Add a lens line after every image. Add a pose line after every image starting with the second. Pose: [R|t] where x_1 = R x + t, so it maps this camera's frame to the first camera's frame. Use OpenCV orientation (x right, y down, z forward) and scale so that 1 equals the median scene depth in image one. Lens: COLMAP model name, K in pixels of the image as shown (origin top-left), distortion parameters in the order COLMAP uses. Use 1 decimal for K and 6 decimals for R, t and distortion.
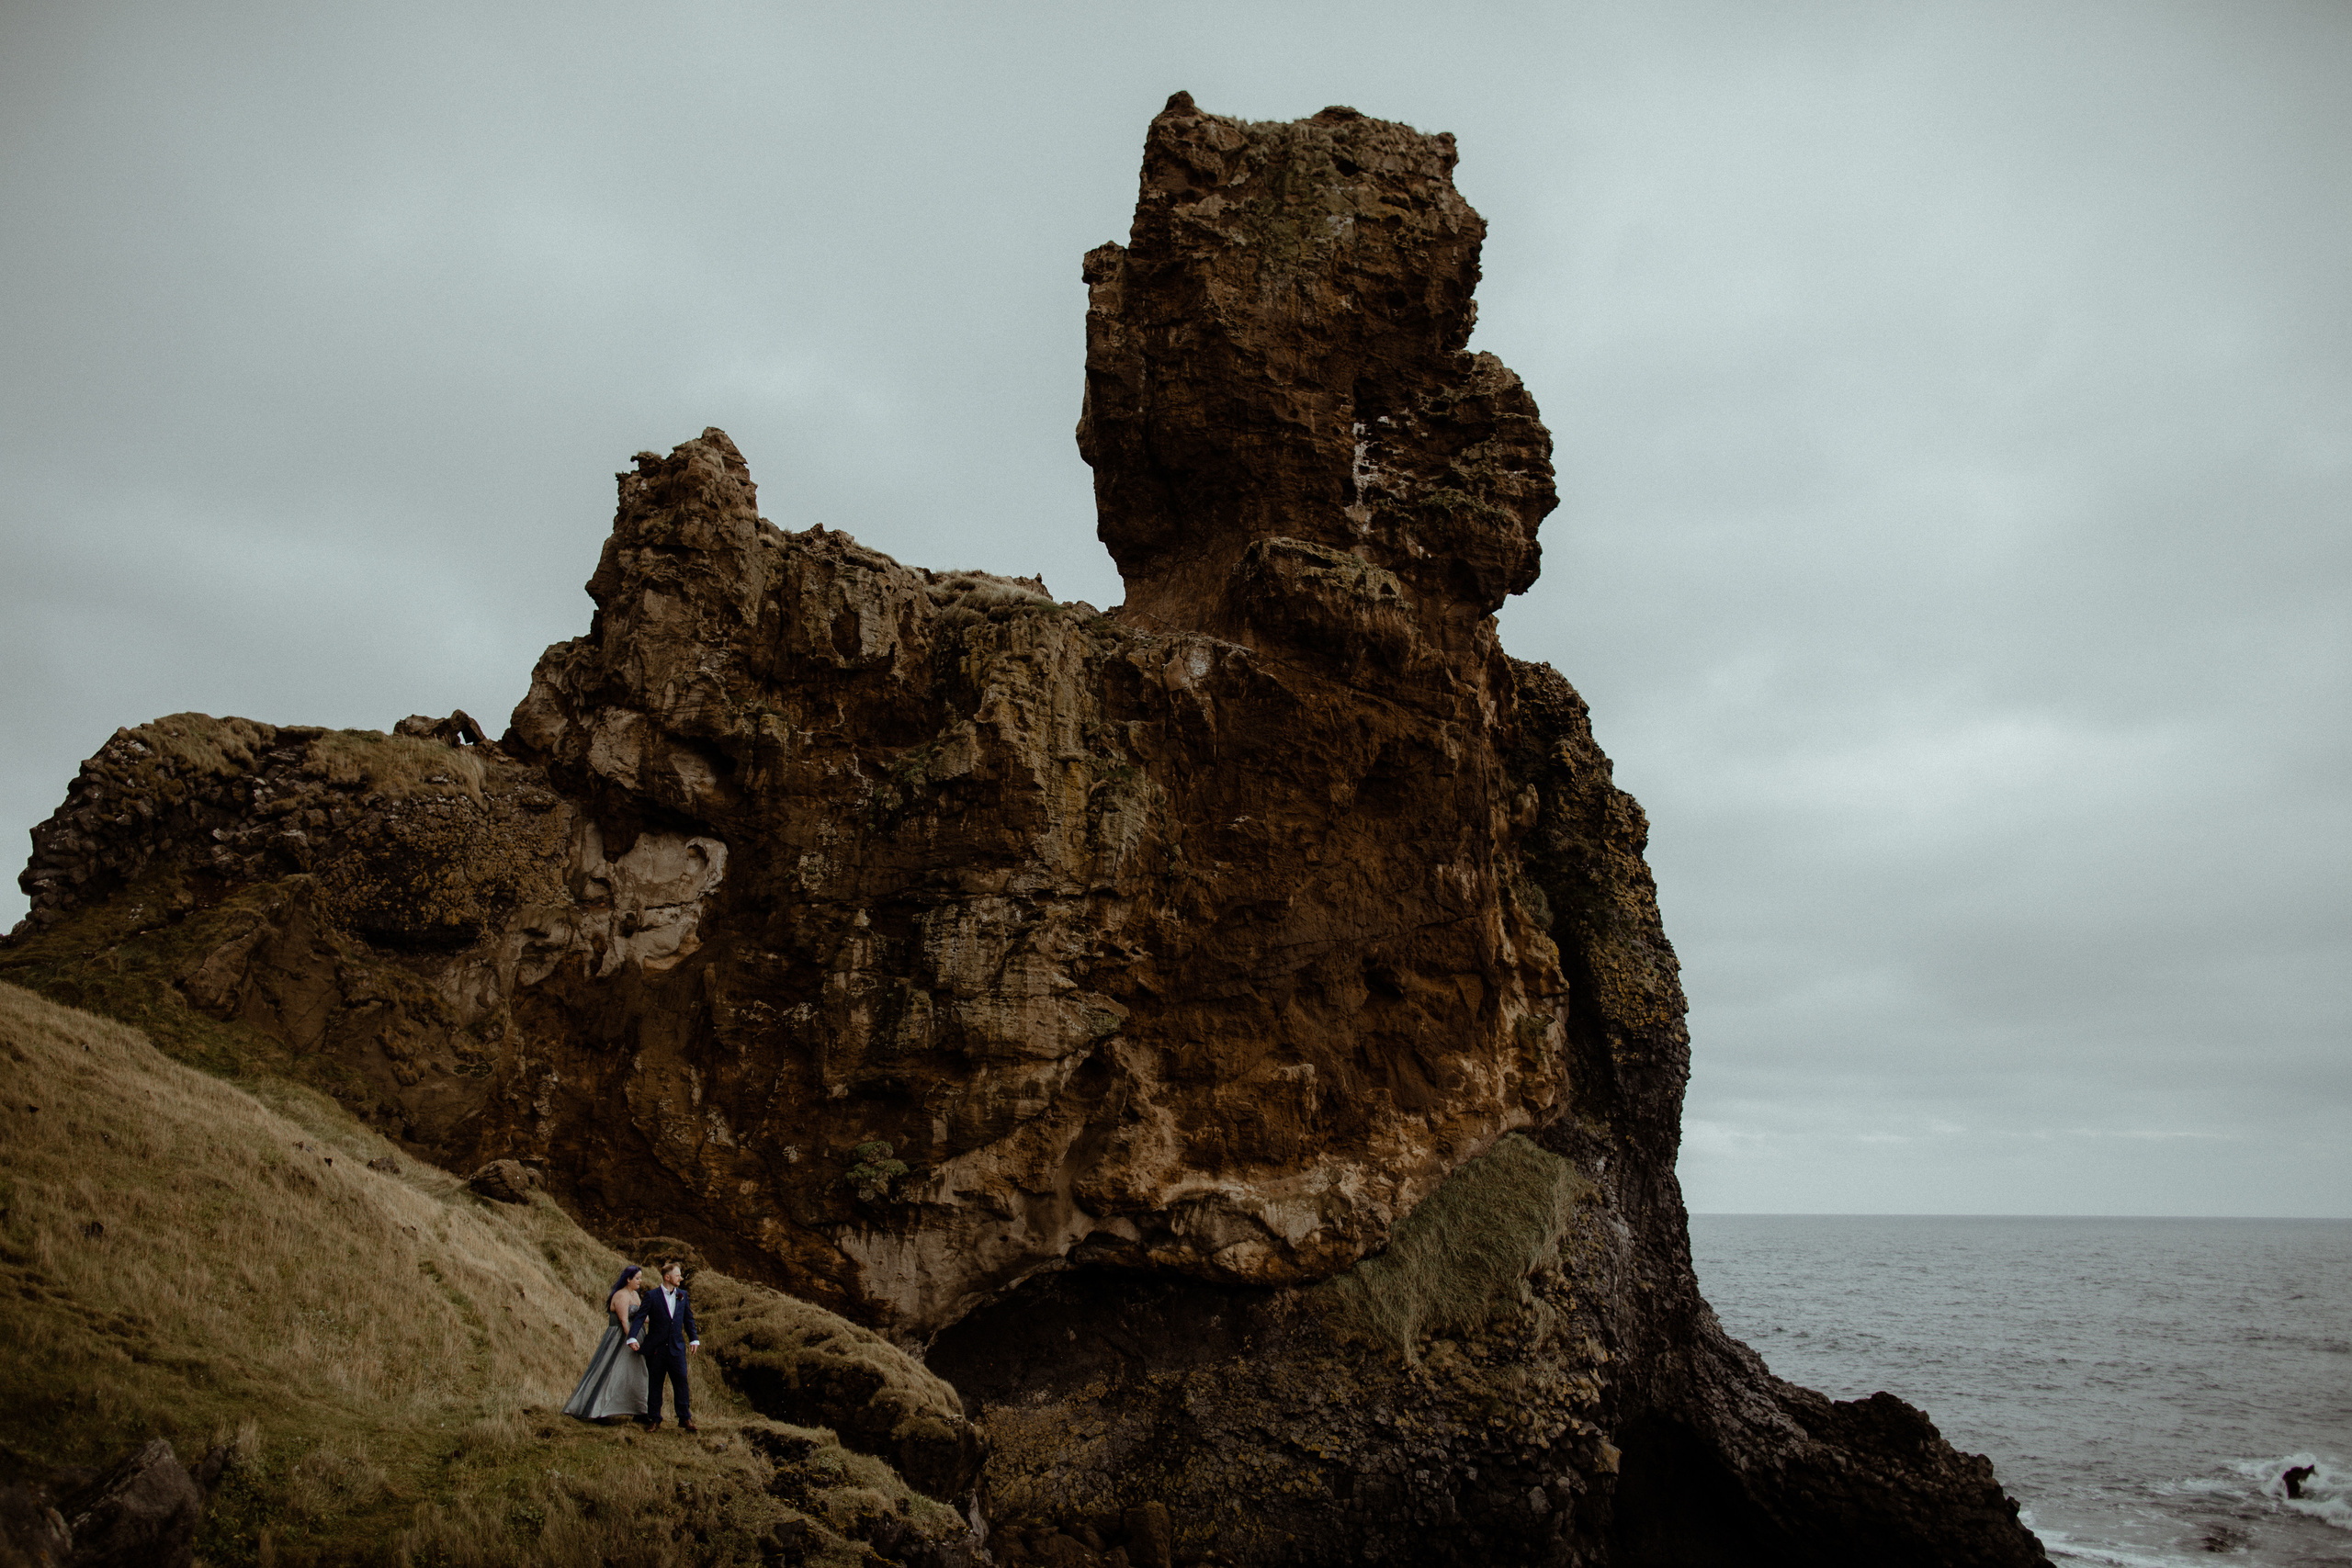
lens RADIAL K [[1603.9, 0, 1168.5], [0, 1603.9, 791.9], [0, 0, 1]] dist [-0.054516, 0.053097]
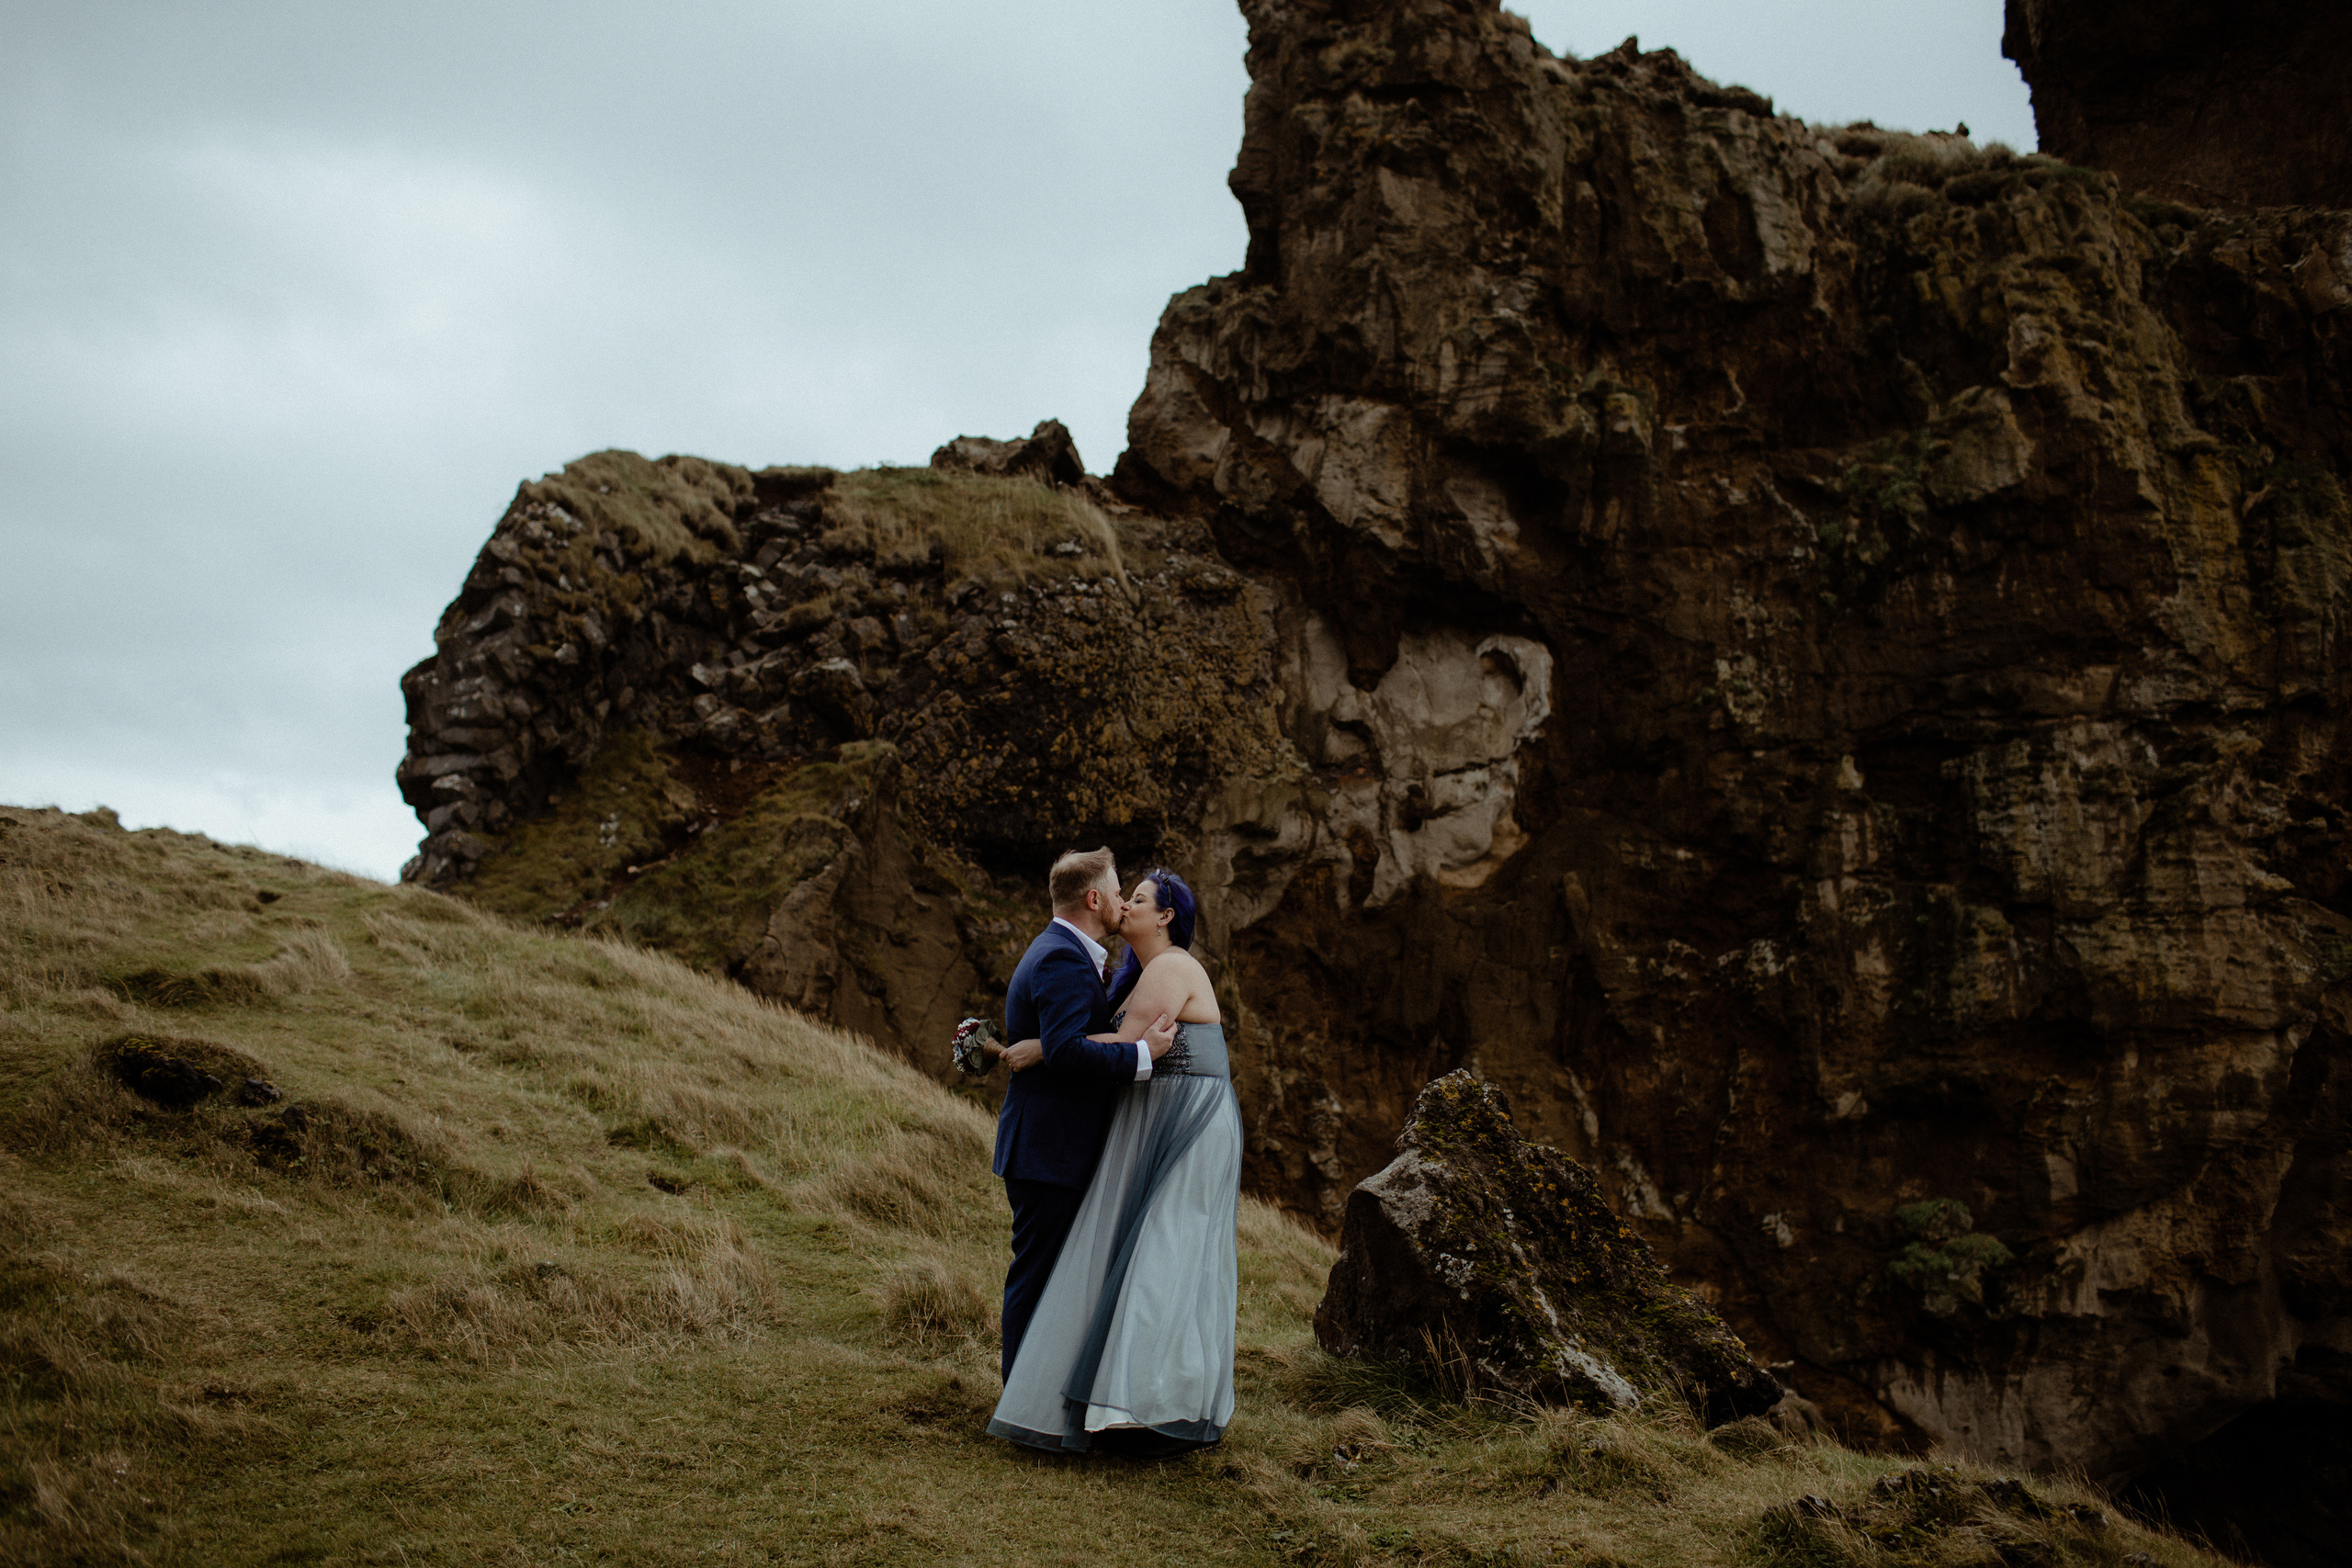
lens RADIAL K [[2260.8, 0, 1174.8], [0, 2260.8, 776.6], [0, 0, 1]] dist [-0.102835, 0.124715]
pose [[0.990035, -0.044527, -0.133597, -0.314102], [0.056378, 0.994674, 0.086280, 0.004514], [0.129044, -0.092952, 0.987273, 0.253134]]
